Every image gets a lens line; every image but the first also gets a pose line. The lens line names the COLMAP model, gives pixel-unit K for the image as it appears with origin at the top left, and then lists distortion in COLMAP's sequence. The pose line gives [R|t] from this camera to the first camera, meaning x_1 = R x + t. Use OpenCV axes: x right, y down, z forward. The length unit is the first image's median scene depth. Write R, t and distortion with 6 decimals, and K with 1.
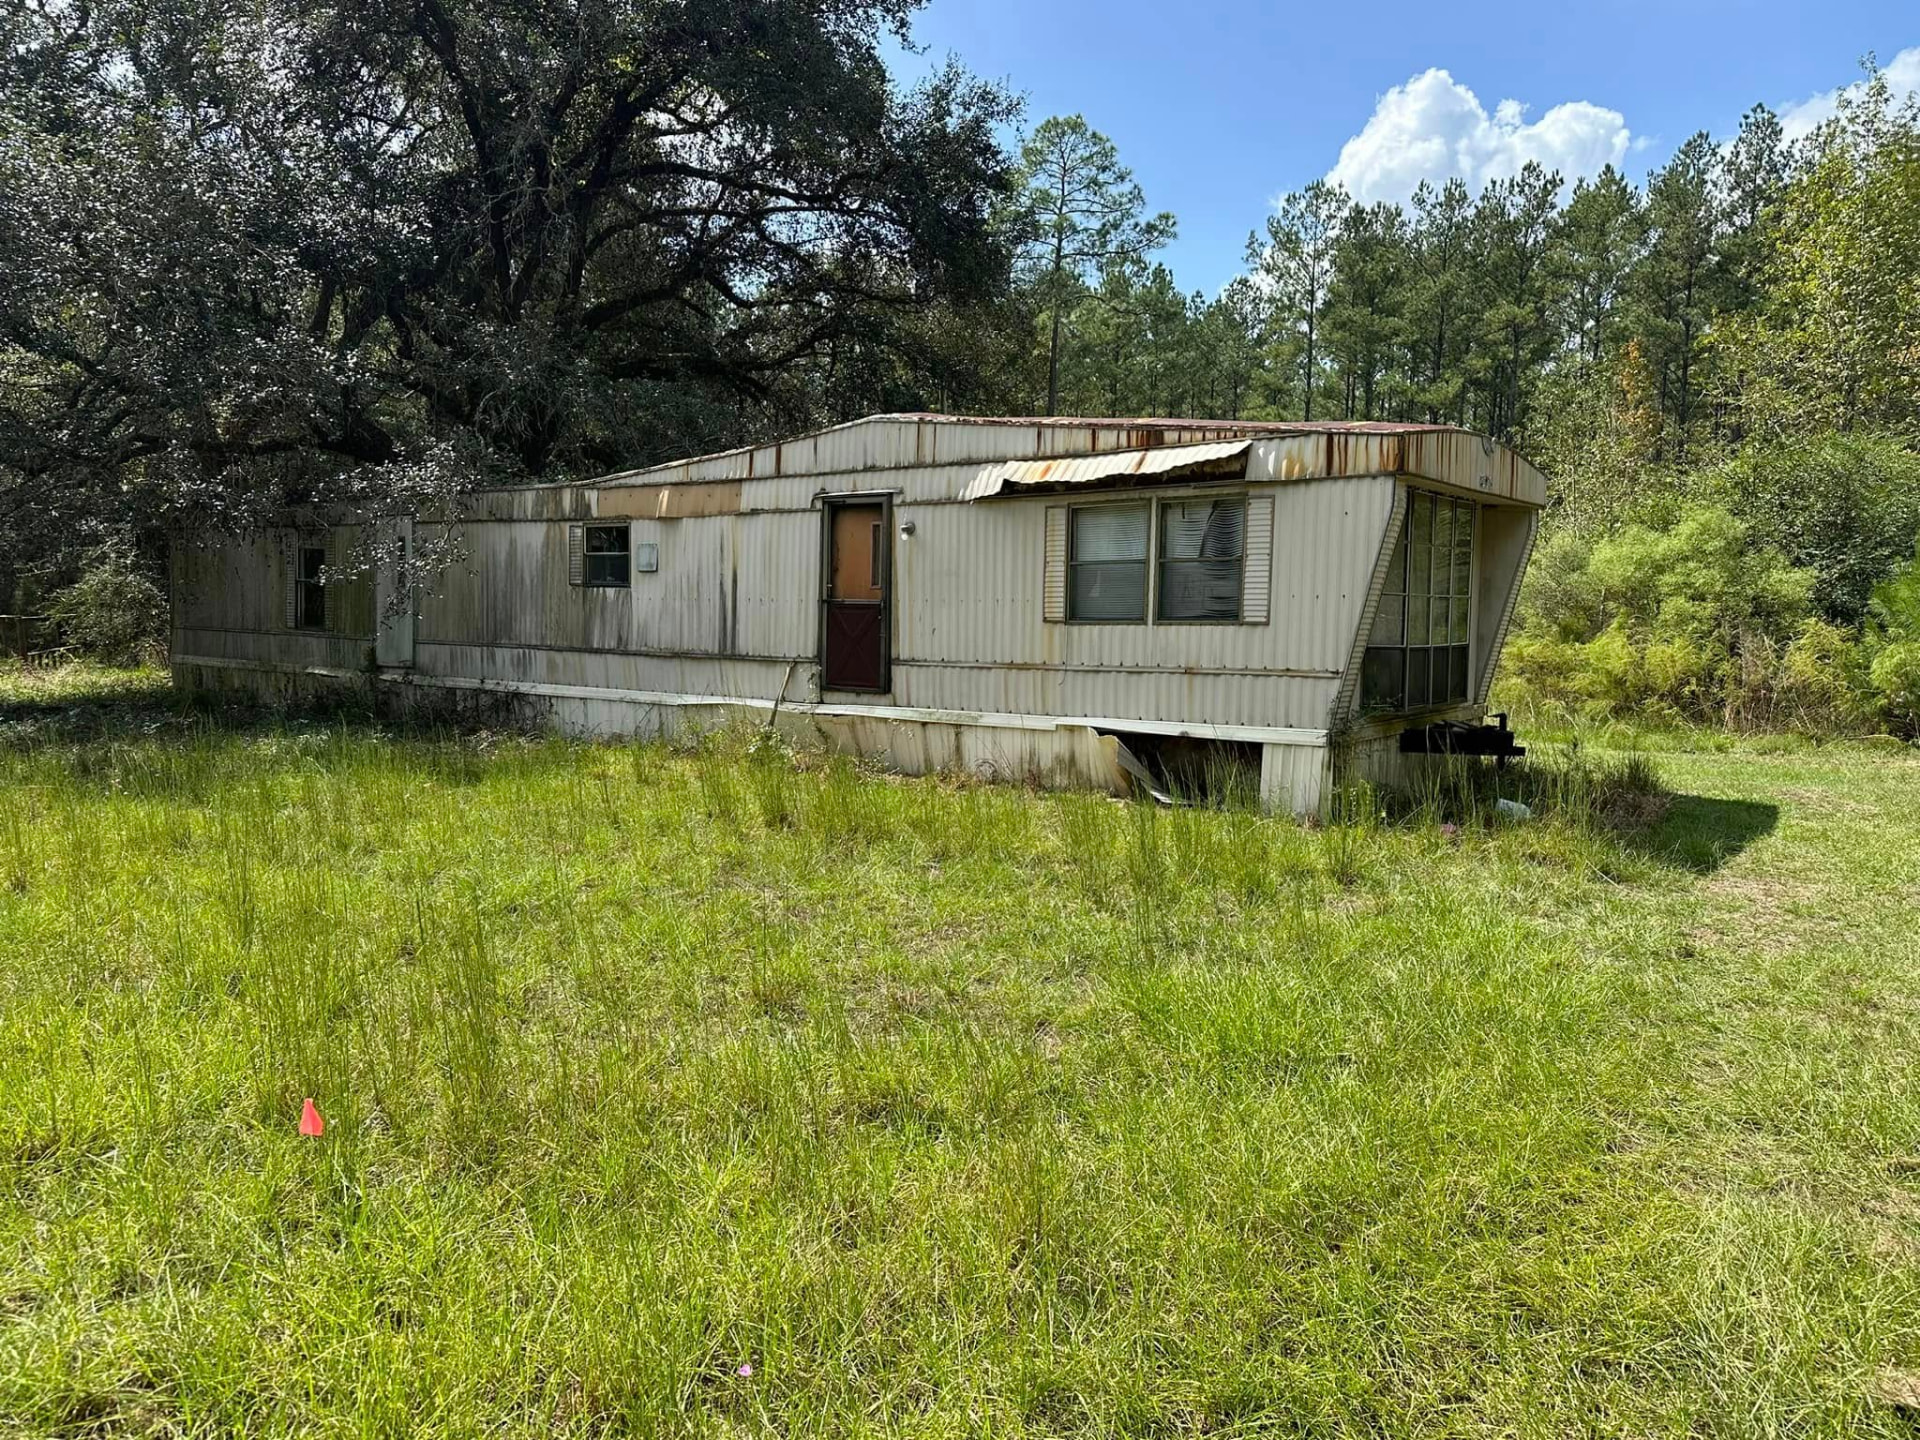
lens RADIAL K [[1545.2, 0, 954.4], [0, 1545.2, 713.9], [0, 0, 1]] dist [0.060341, -0.003413]
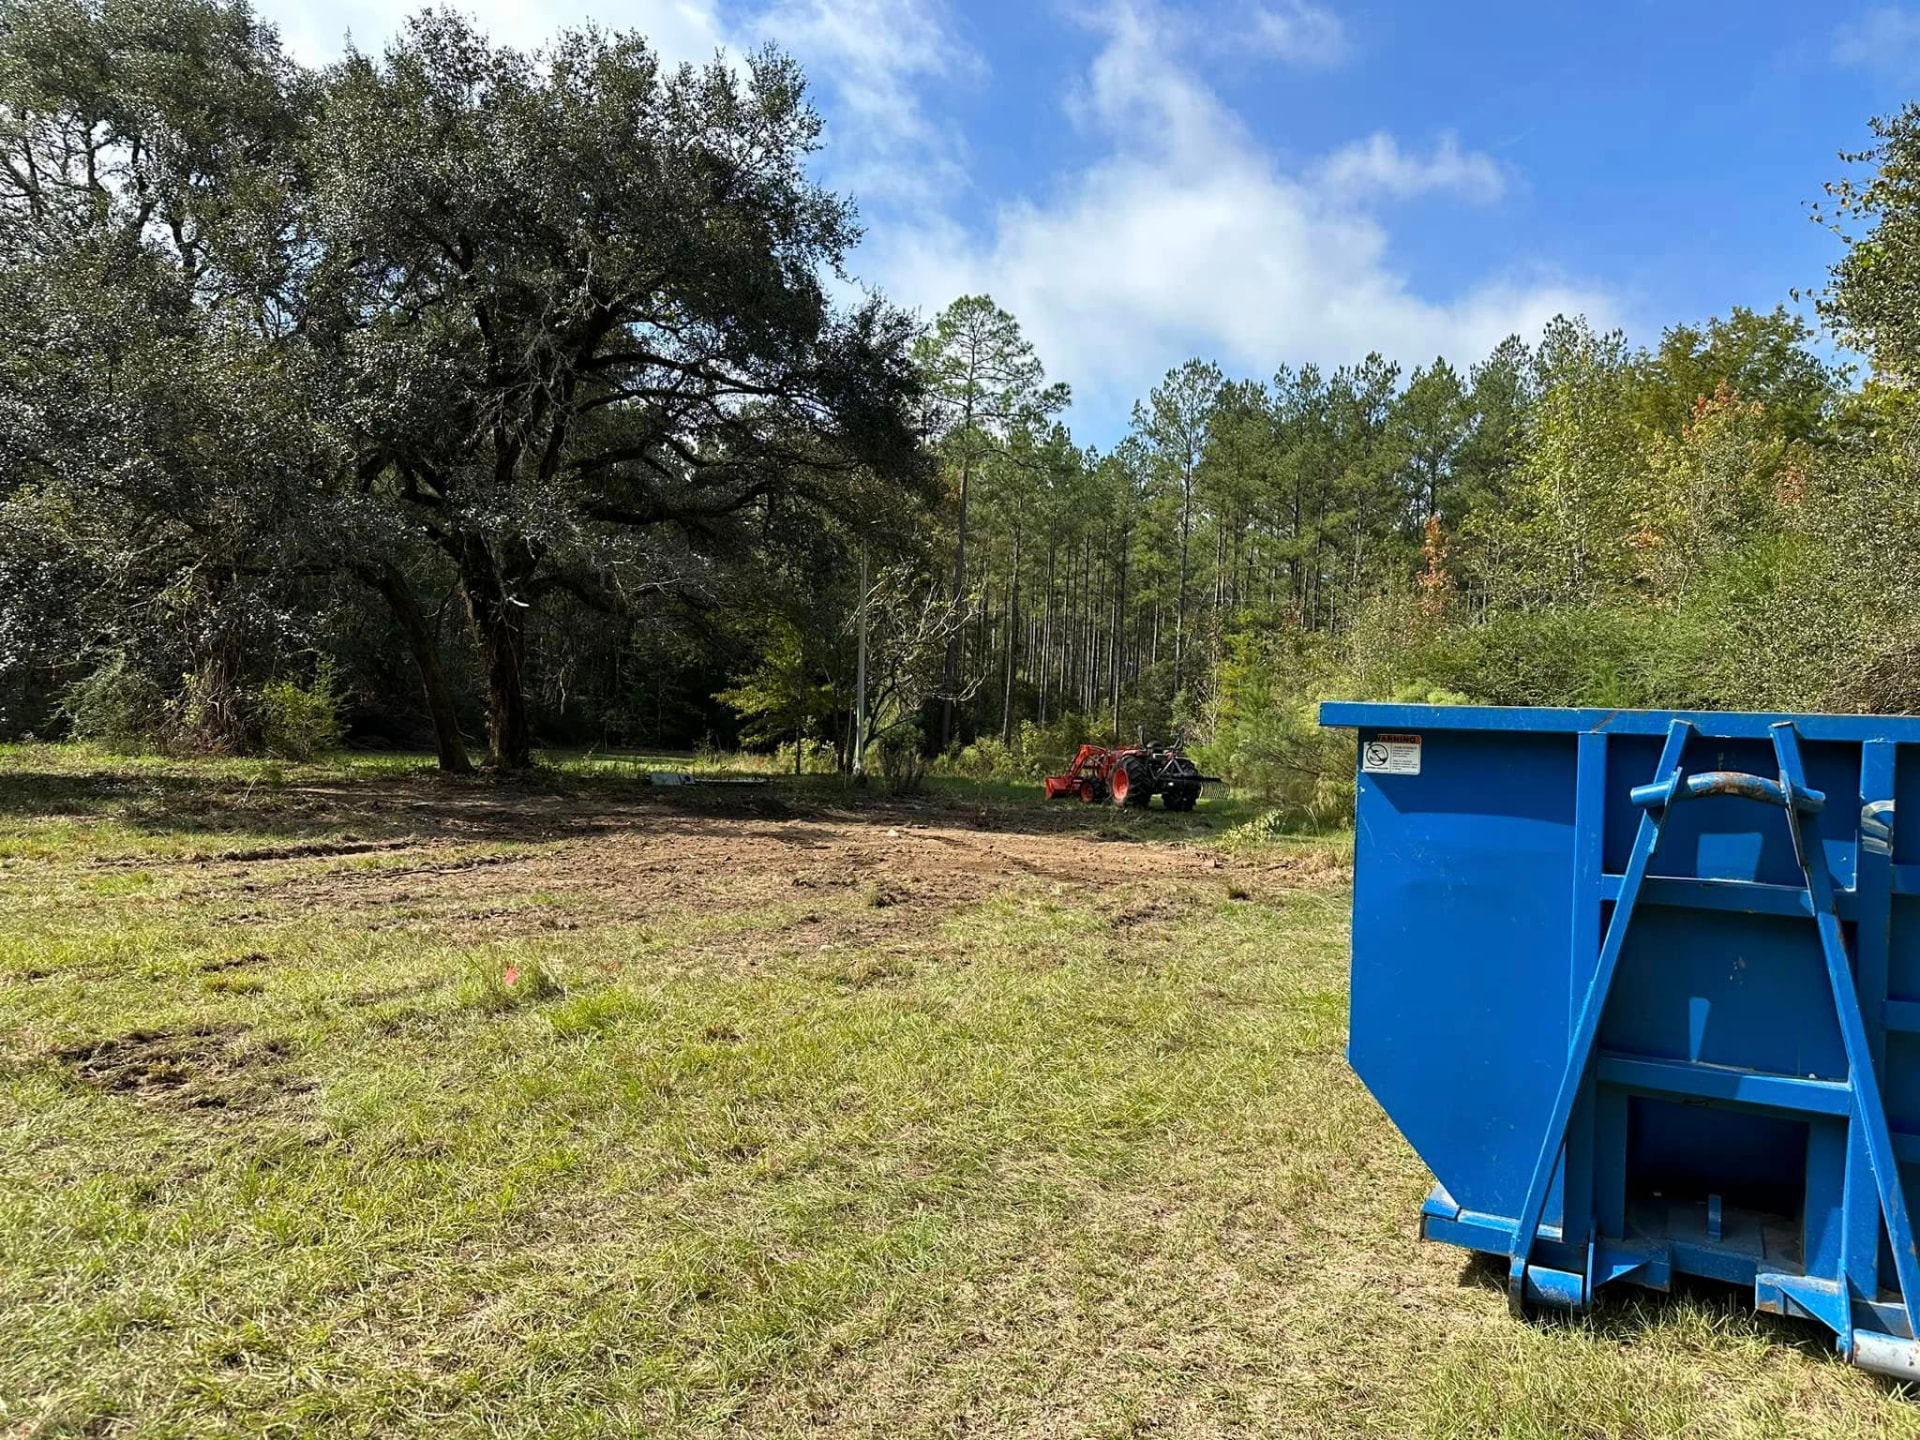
lens RADIAL K [[1545.2, 0, 956.7], [0, 1545.2, 725.6], [0, 0, 1]] dist [0.060341, -0.003413]
pose [[0.998157, 0.022435, 0.056389, 0.000329], [-0.018541, 0.997468, -0.068659, 0.008430], [-0.057787, 0.067487, 0.996045, -0.109146]]
